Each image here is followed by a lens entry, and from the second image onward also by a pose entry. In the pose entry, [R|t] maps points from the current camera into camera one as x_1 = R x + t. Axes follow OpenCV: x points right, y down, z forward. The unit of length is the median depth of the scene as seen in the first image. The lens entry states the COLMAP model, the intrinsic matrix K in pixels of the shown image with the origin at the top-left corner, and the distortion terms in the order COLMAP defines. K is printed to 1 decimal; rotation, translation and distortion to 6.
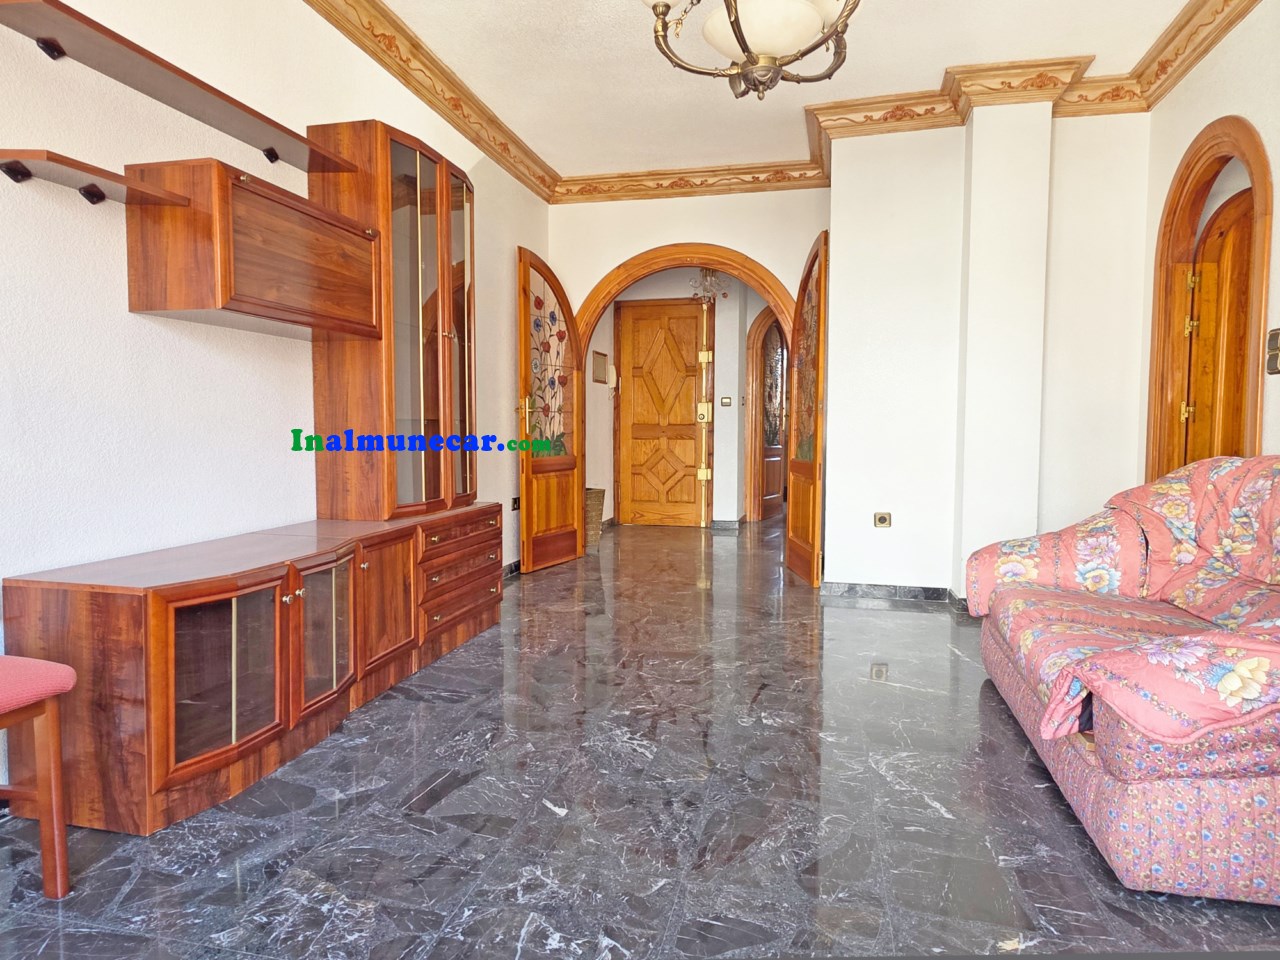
lens RADIAL K [[758.5, 0, 633.4], [0, 758.5, 471.5], [0, 0, 1]] dist [-0.001715, -0.000214]
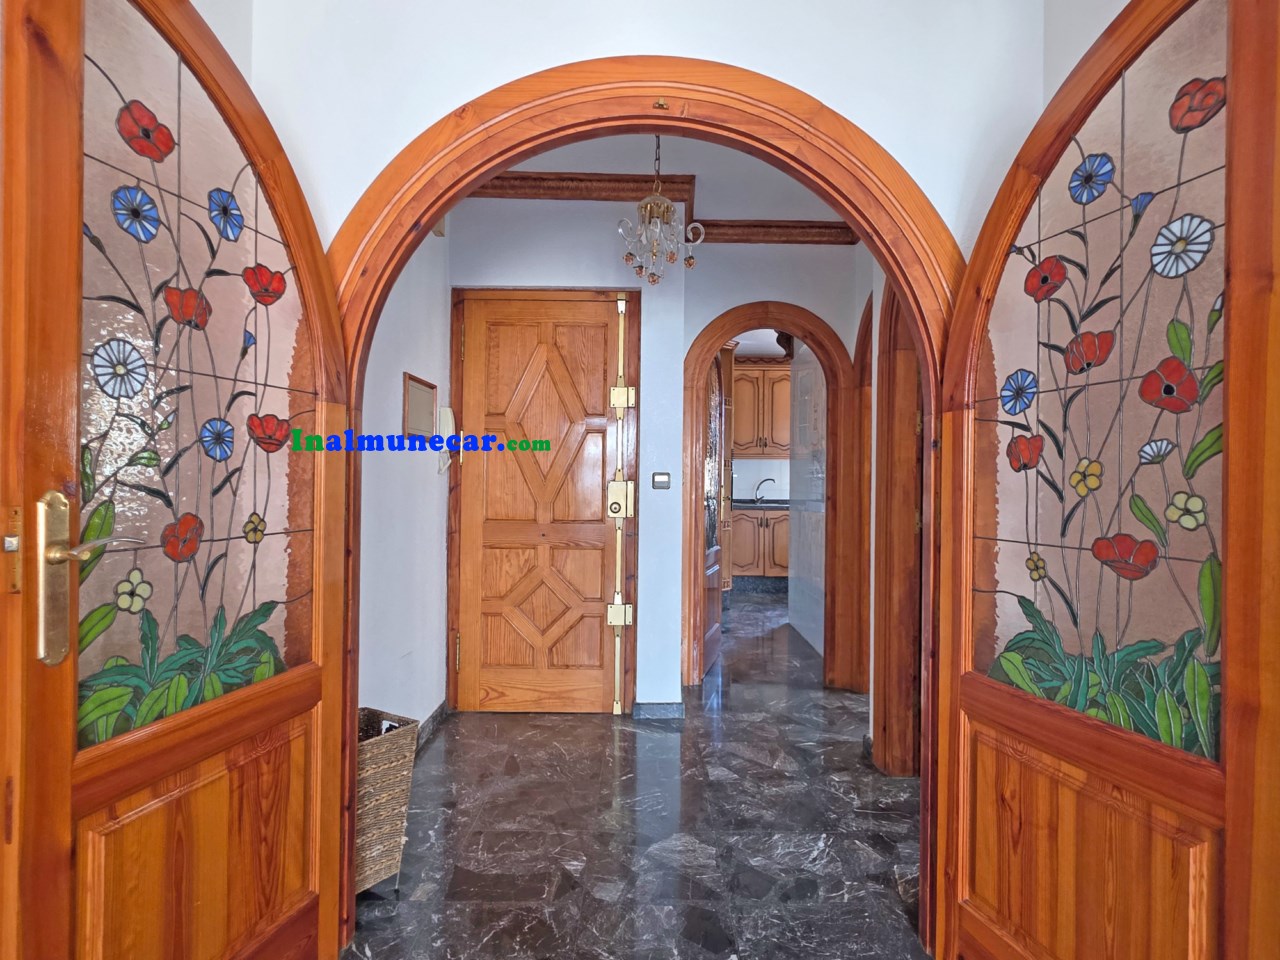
lens RADIAL K [[693.2, 0, 598.7], [0, 693.2, 477.9], [0, 0, 1]] dist [0.003578, -0.000119]
pose [[0.984215, 0.010031, 0.176693, -0.008739], [0.001769, 0.997785, -0.066502, -0.060703], [-0.176969, 0.065765, 0.982017, 0.520156]]
